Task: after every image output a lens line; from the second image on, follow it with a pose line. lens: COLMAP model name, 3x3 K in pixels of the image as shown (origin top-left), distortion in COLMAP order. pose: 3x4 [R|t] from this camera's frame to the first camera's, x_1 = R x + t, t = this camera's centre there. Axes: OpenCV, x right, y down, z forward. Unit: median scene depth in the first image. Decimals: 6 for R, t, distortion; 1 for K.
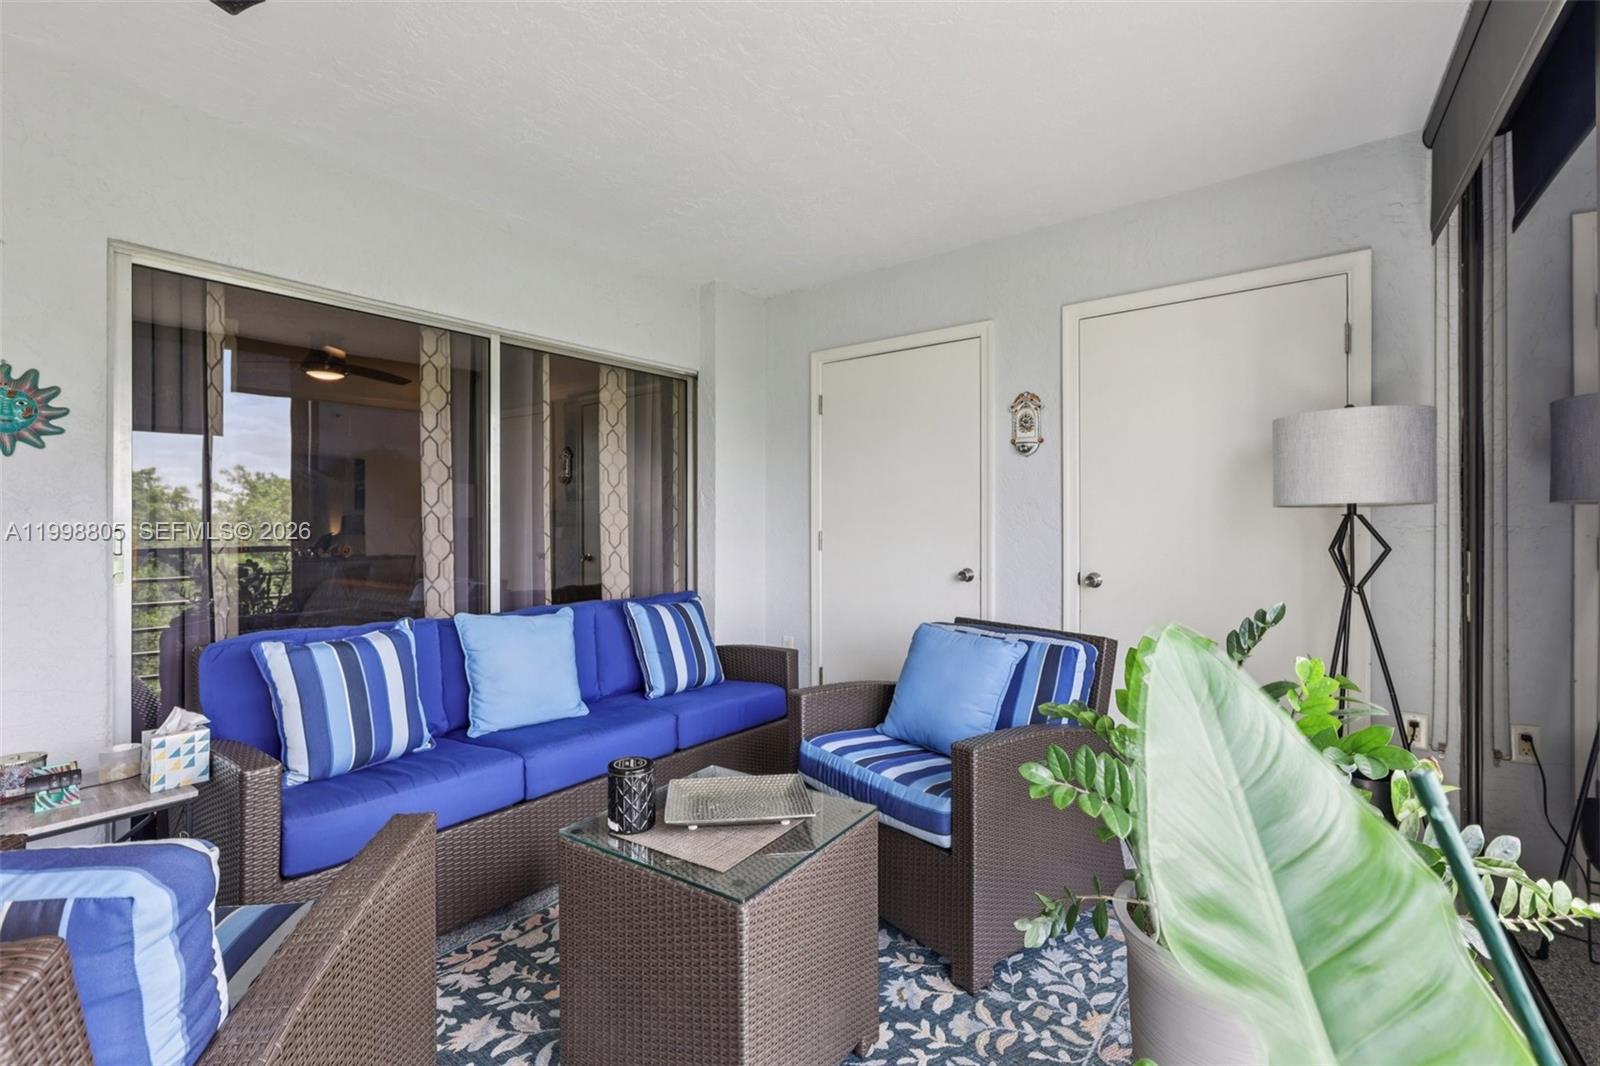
lens RADIAL K [[714.6, 0, 805.0], [0, 714.6, 532.9], [0, 0, 1]] dist [-0.000772, 0.000267]
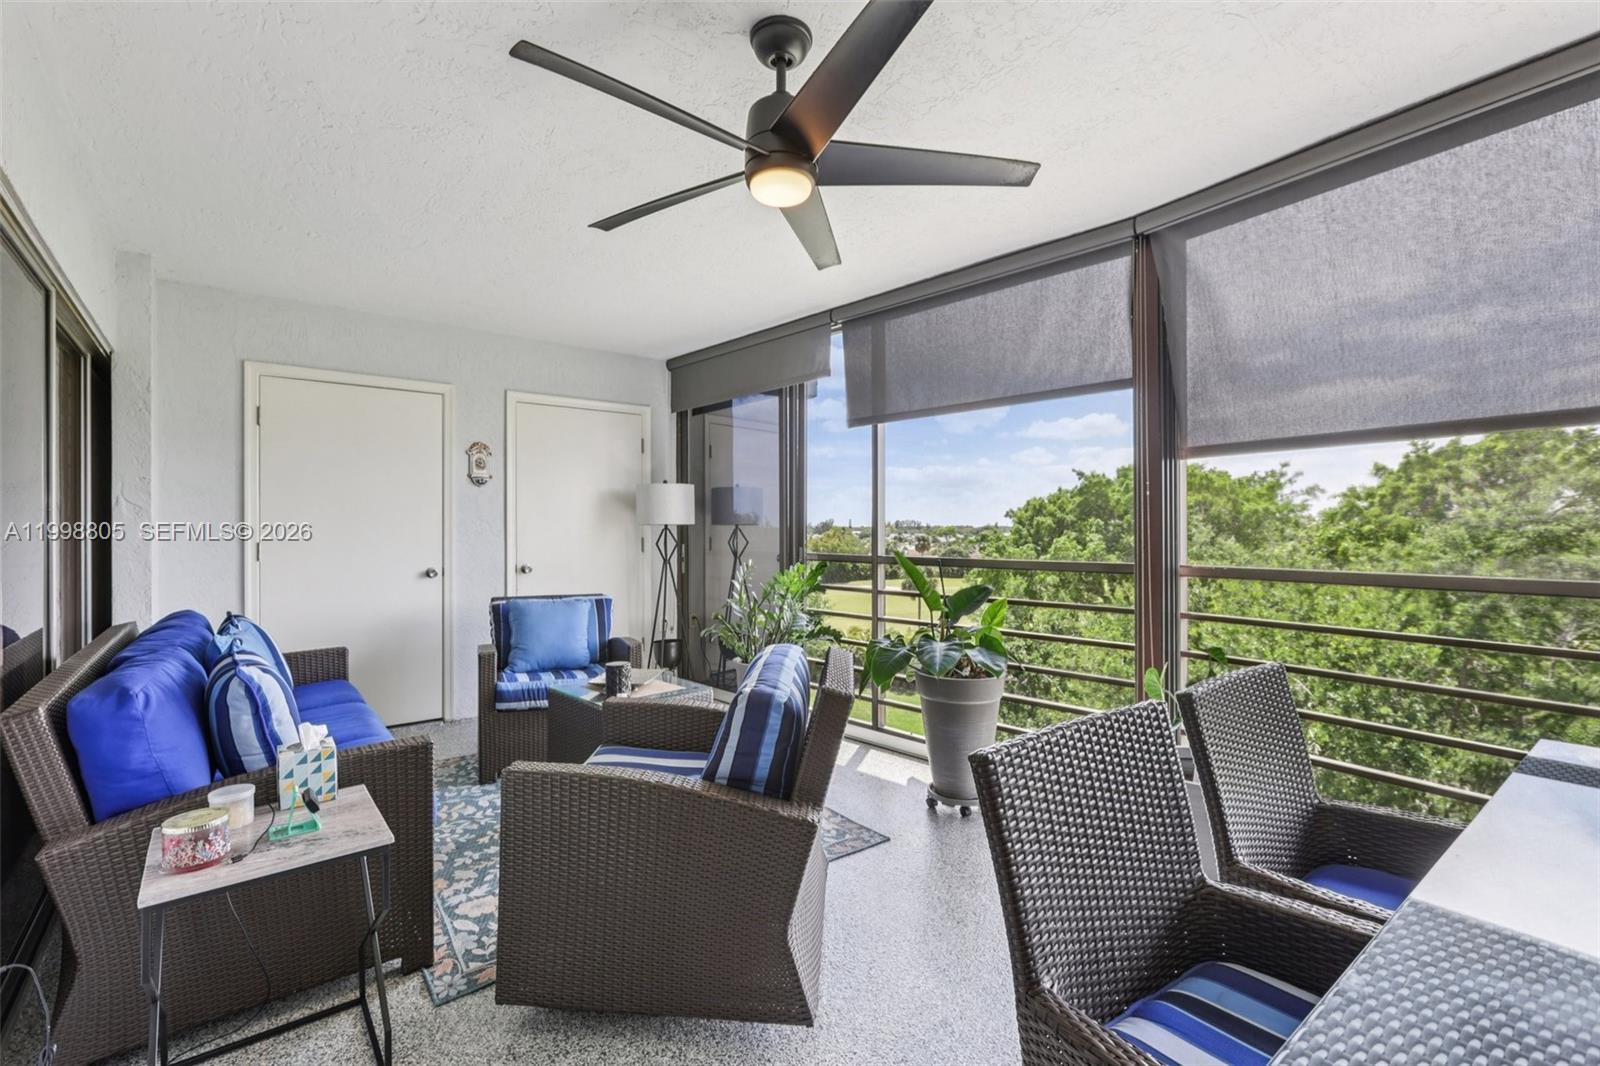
lens RADIAL K [[714.6, 0, 805.0], [0, 714.6, 532.9], [0, 0, 1]] dist [-0.000772, 0.000267]
pose [[0.234529, 0.006207, 0.972089, -0.927132], [0.000881, 0.999978, -0.006598, -0.006755], [-0.972109, 0.002404, 0.234519, 0.041814]]
